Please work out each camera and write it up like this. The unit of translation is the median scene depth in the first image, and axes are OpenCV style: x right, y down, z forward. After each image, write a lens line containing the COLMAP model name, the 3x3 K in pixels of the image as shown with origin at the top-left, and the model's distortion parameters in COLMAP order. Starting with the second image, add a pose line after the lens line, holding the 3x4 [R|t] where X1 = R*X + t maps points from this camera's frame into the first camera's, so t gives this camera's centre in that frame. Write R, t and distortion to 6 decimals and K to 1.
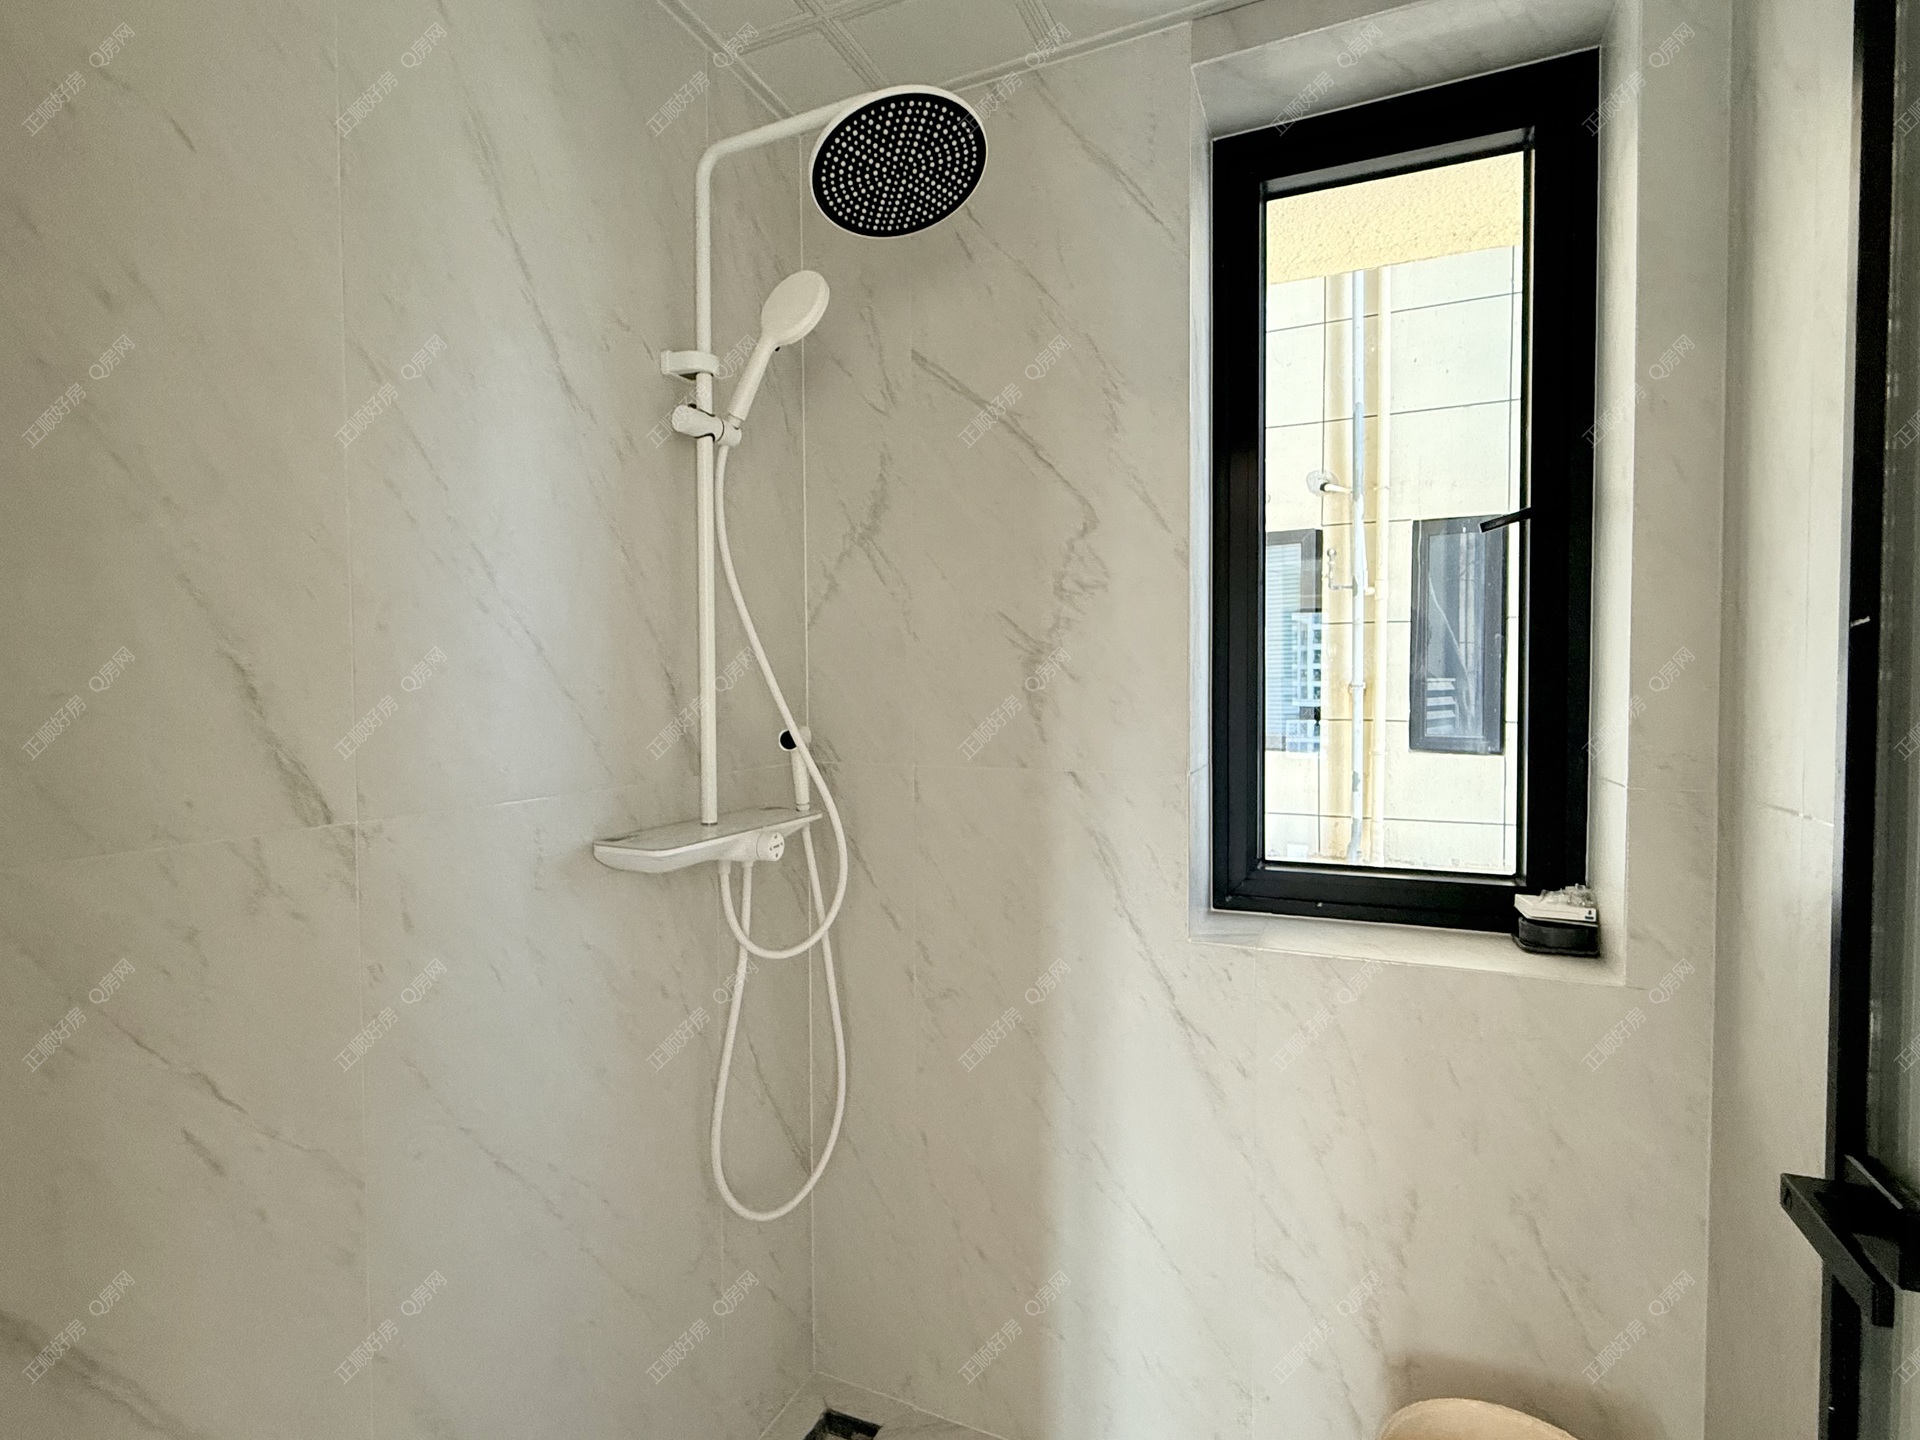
lens RADIAL K [[943.0, 0, 964.9], [0, 943.0, 717.2], [0, 0, 1]] dist [0.004074, -0.001193]
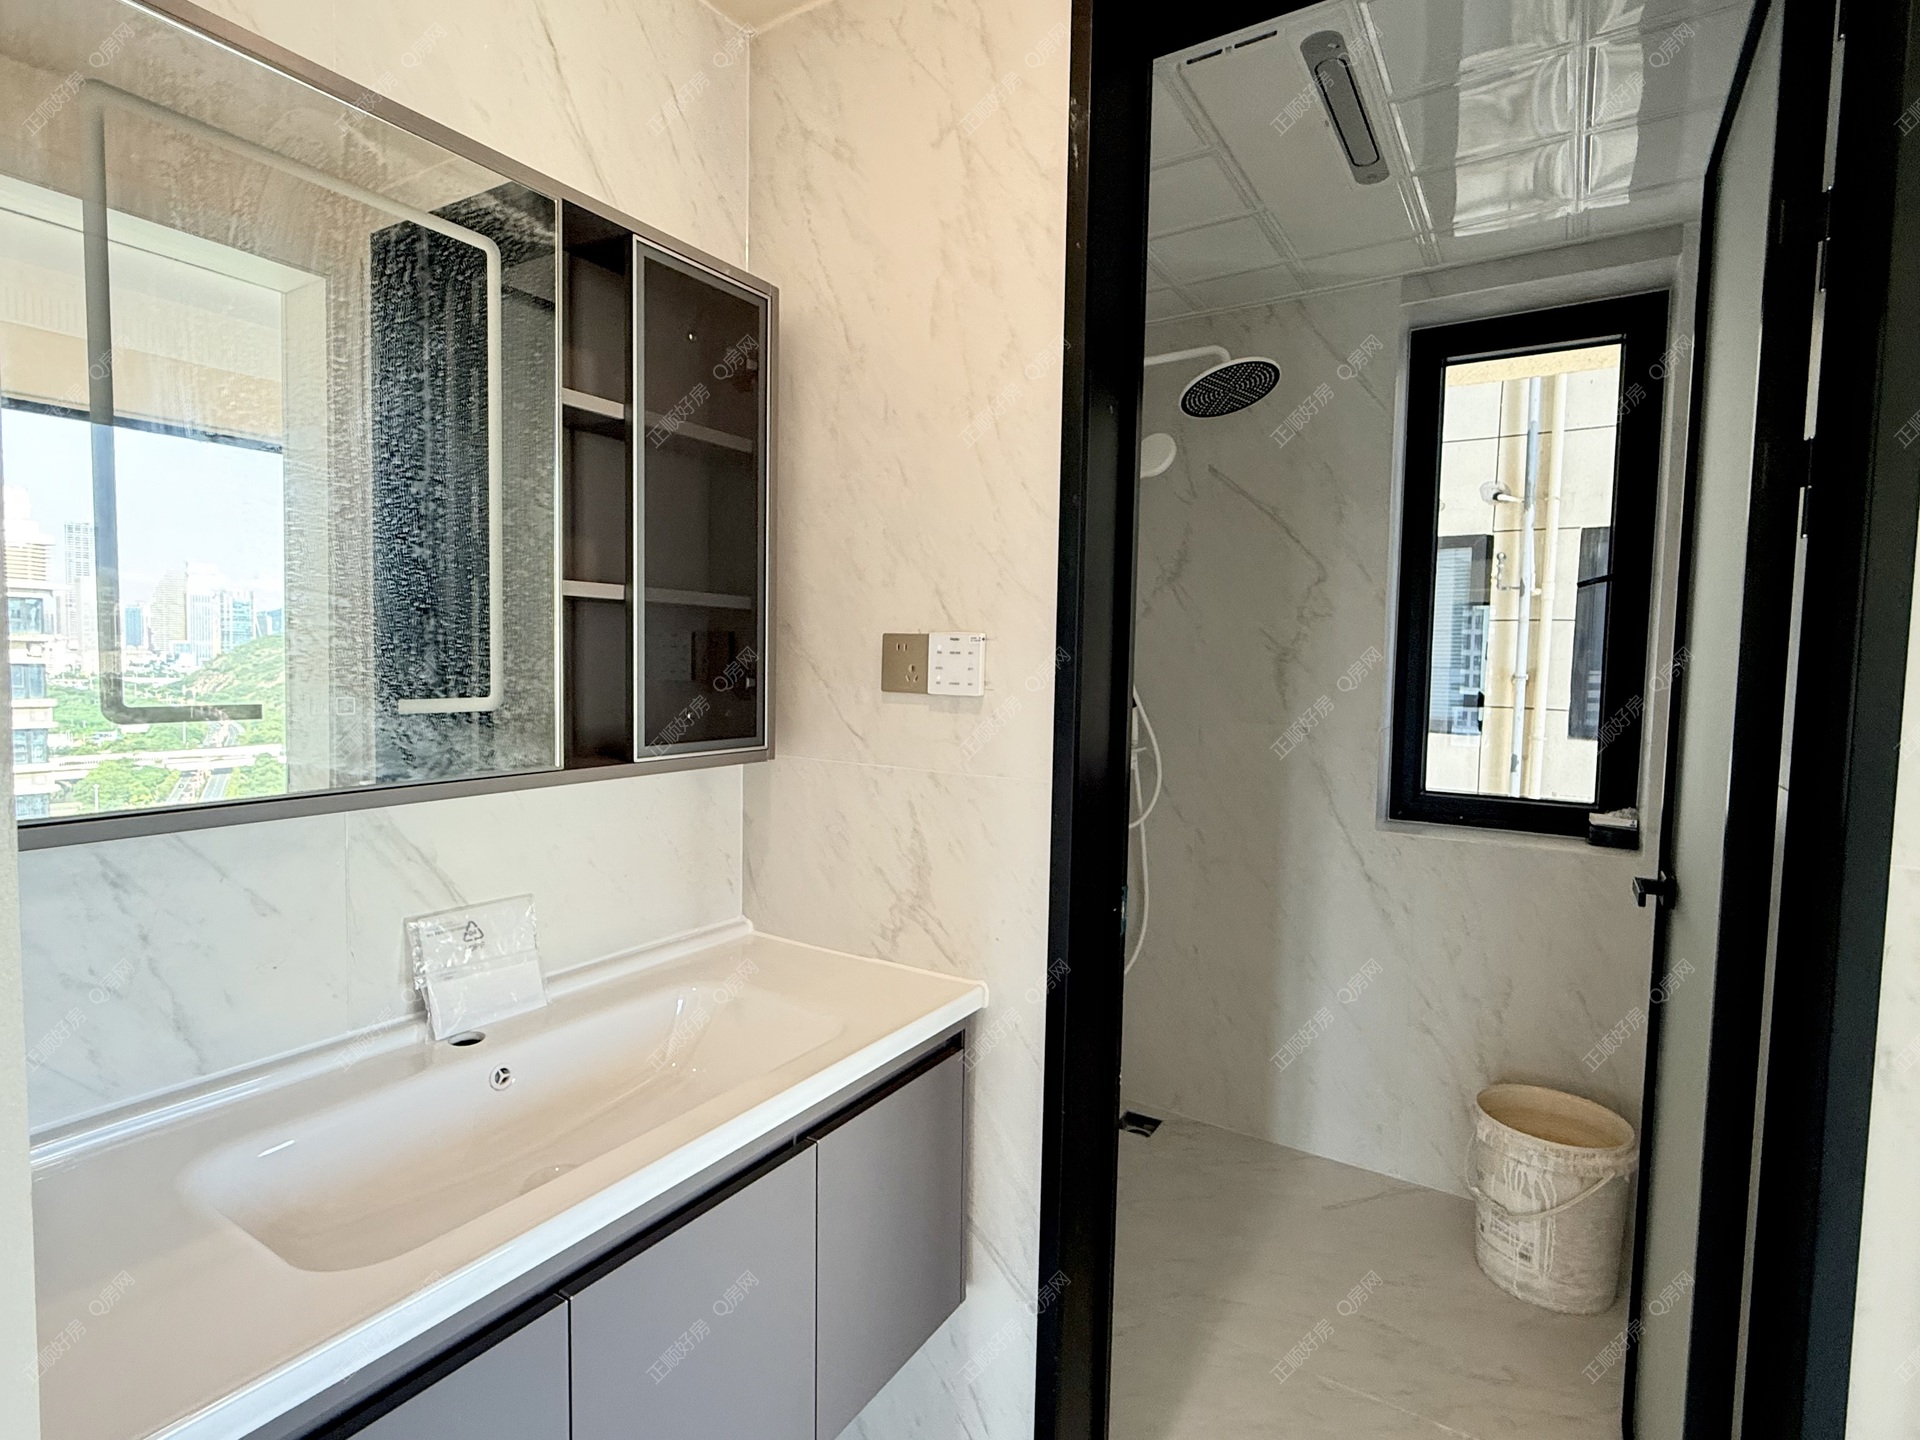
lens RADIAL K [[943.0, 0, 964.9], [0, 943.0, 717.2], [0, 0, 1]] dist [0.004074, -0.001193]
pose [[0.988100, 0.035743, -0.149605, -0.204463], [-0.031864, 0.999093, 0.028242, 0.011157], [0.150479, -0.023139, 0.988342, -0.651192]]
